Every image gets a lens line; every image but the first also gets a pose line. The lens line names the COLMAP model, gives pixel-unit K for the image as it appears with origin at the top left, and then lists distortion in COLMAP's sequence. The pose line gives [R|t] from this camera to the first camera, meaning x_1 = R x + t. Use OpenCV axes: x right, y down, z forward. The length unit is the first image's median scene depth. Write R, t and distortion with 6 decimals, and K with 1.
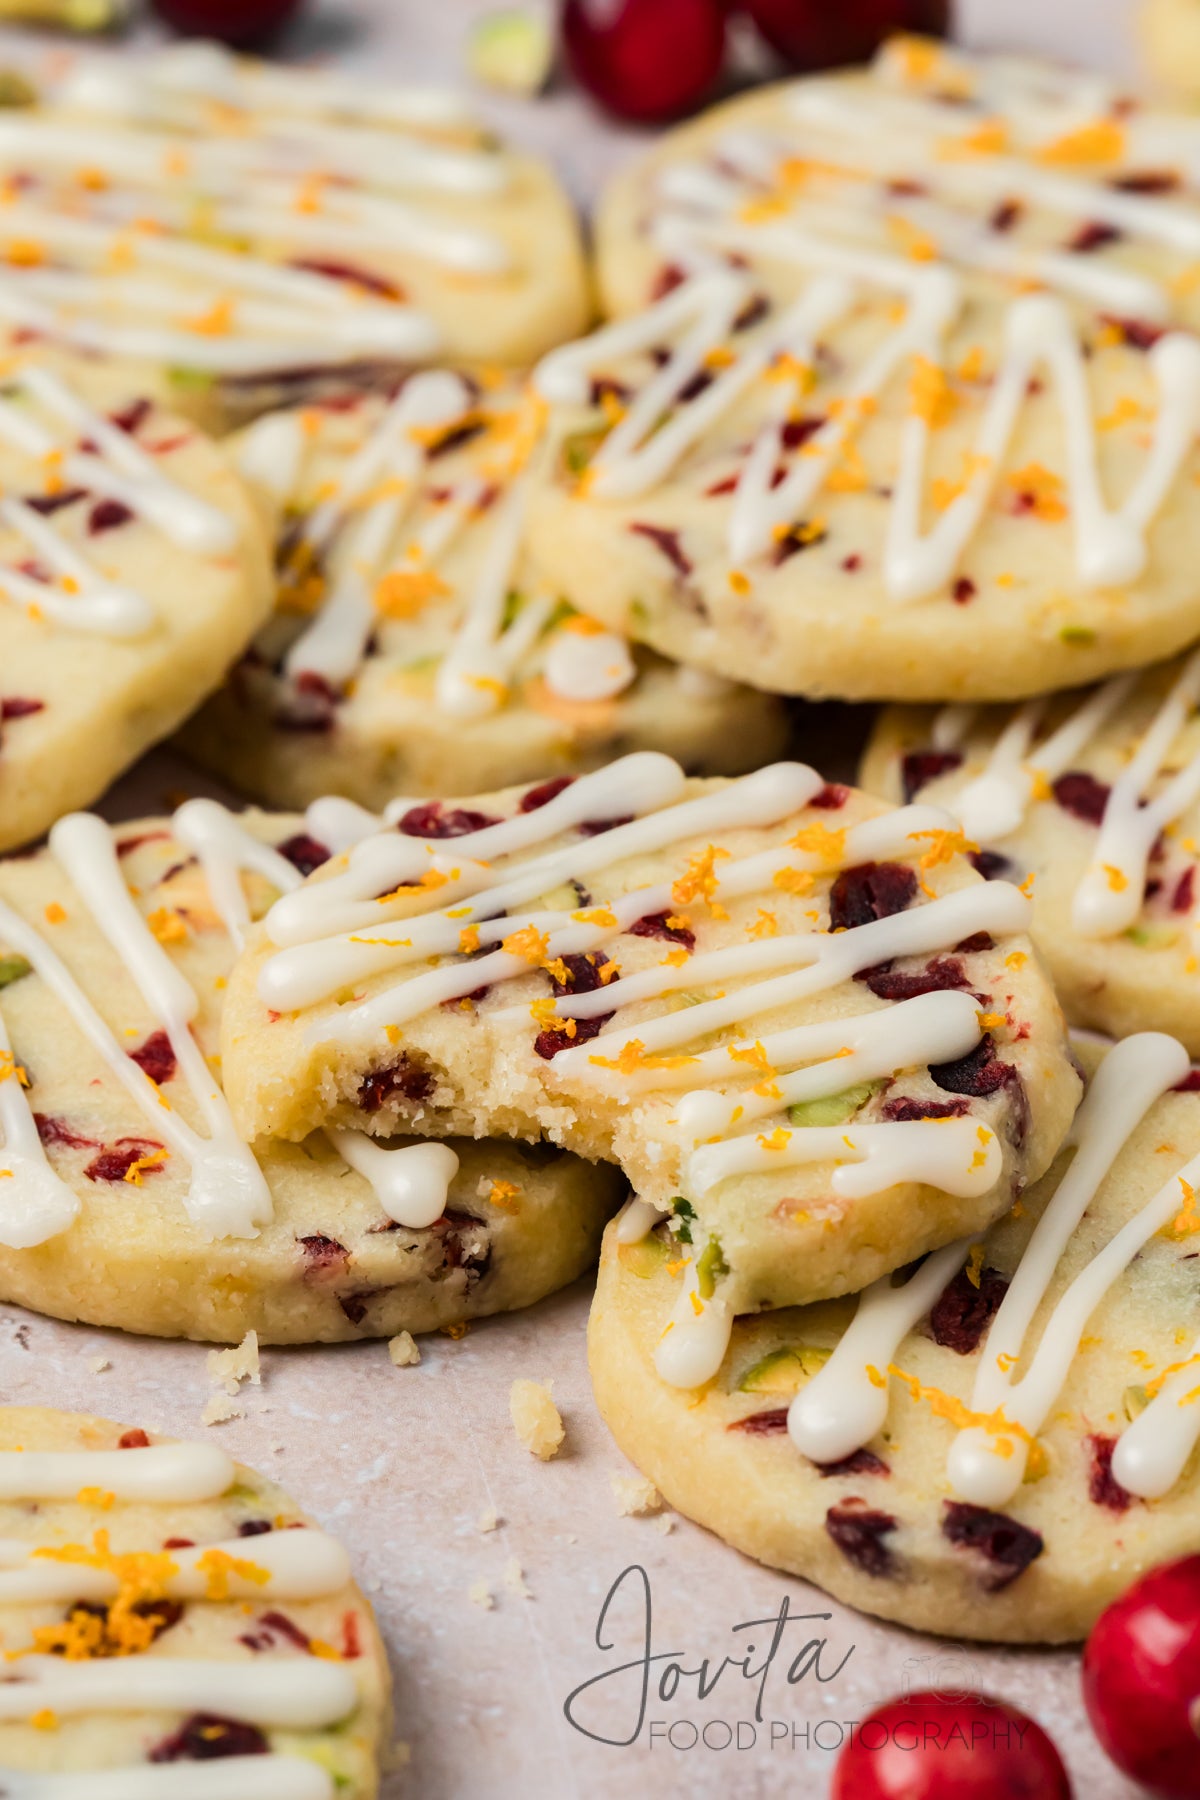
lens RADIAL K [[7728.8, 0, 596.4], [0, 7728.8, 901.3], [0, 0, 1]] dist [0.117597, 0.000000]
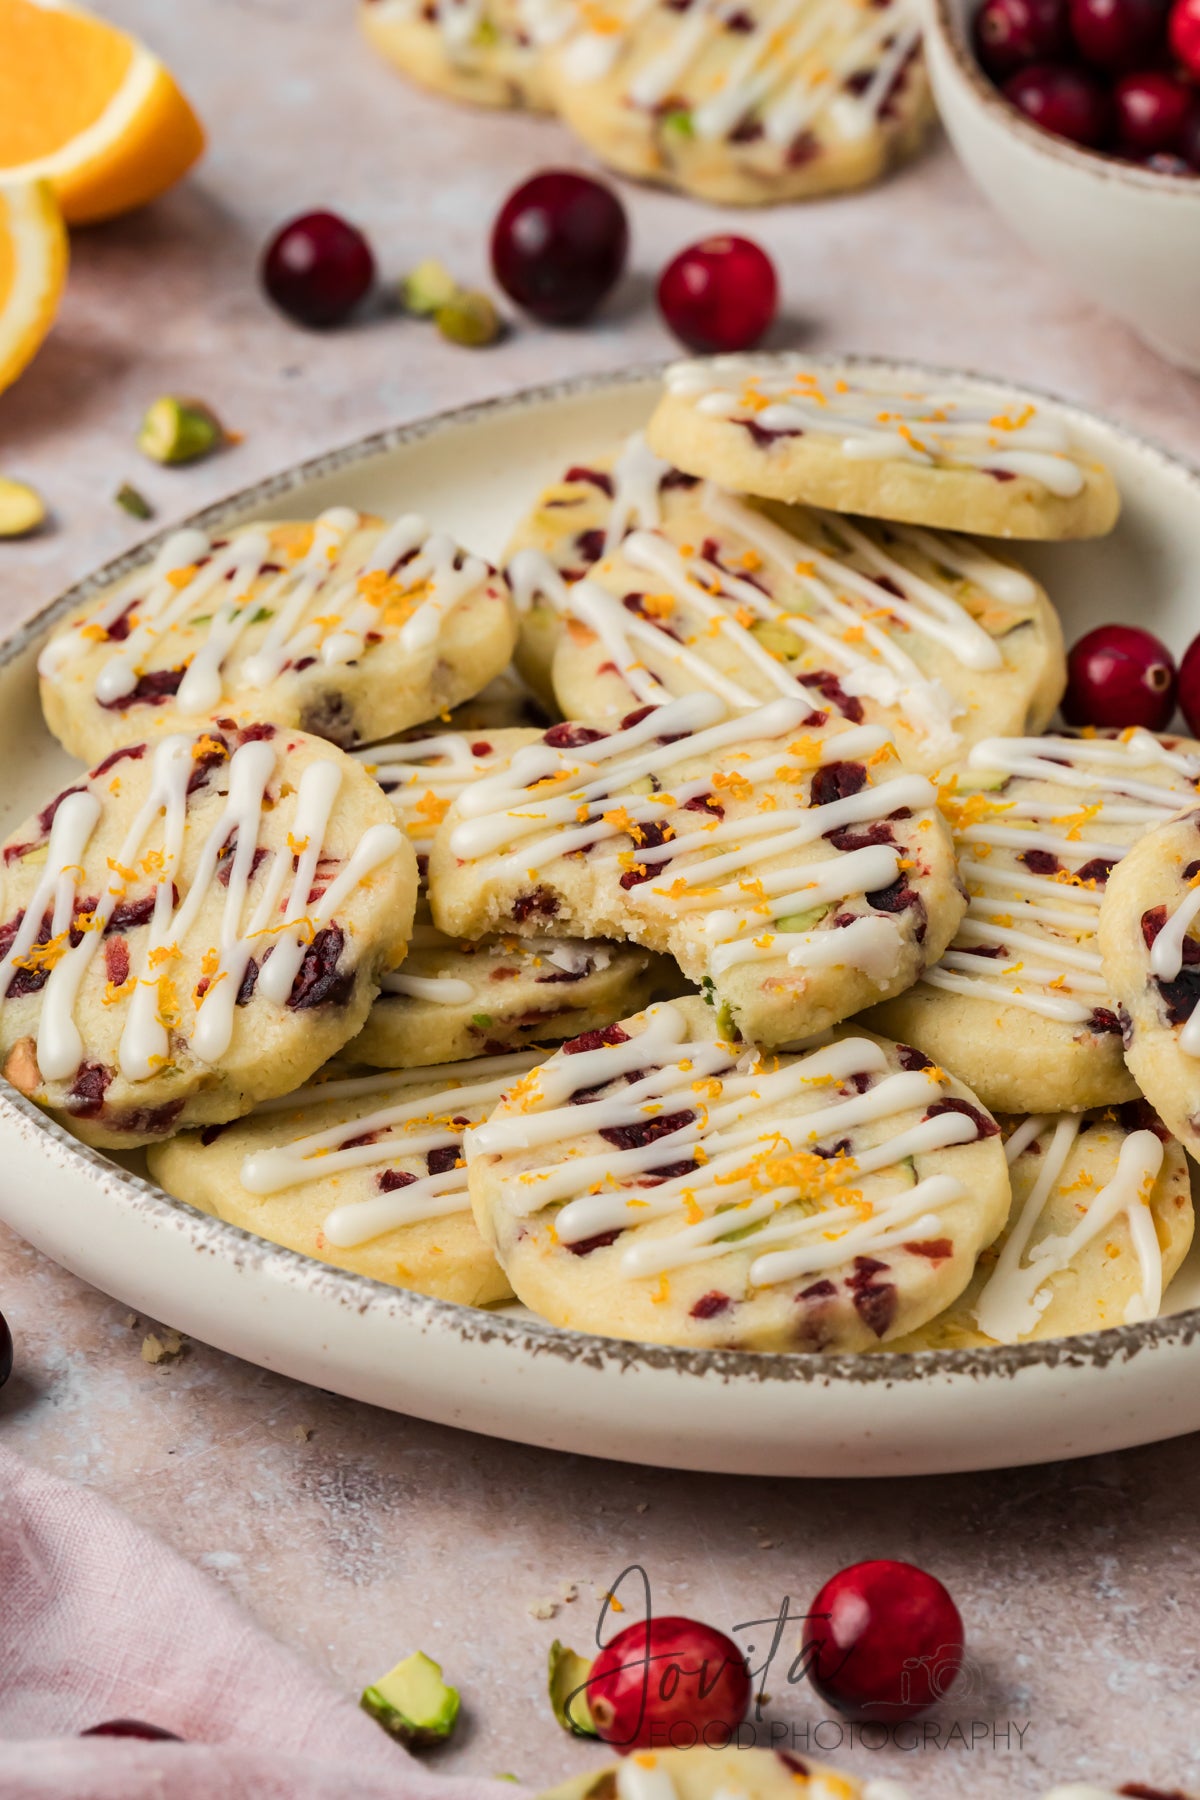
lens RADIAL K [[7728.8, 0, 589.7], [0, 7728.8, 885.9], [0, 0, 1]] dist [0.117597, 0.000000]
pose [[0.997853, -0.005098, -0.065298, 0.089979], [0.007797, 0.999122, 0.041153, -0.046203], [0.065031, -0.041574, 0.997017, -0.596303]]
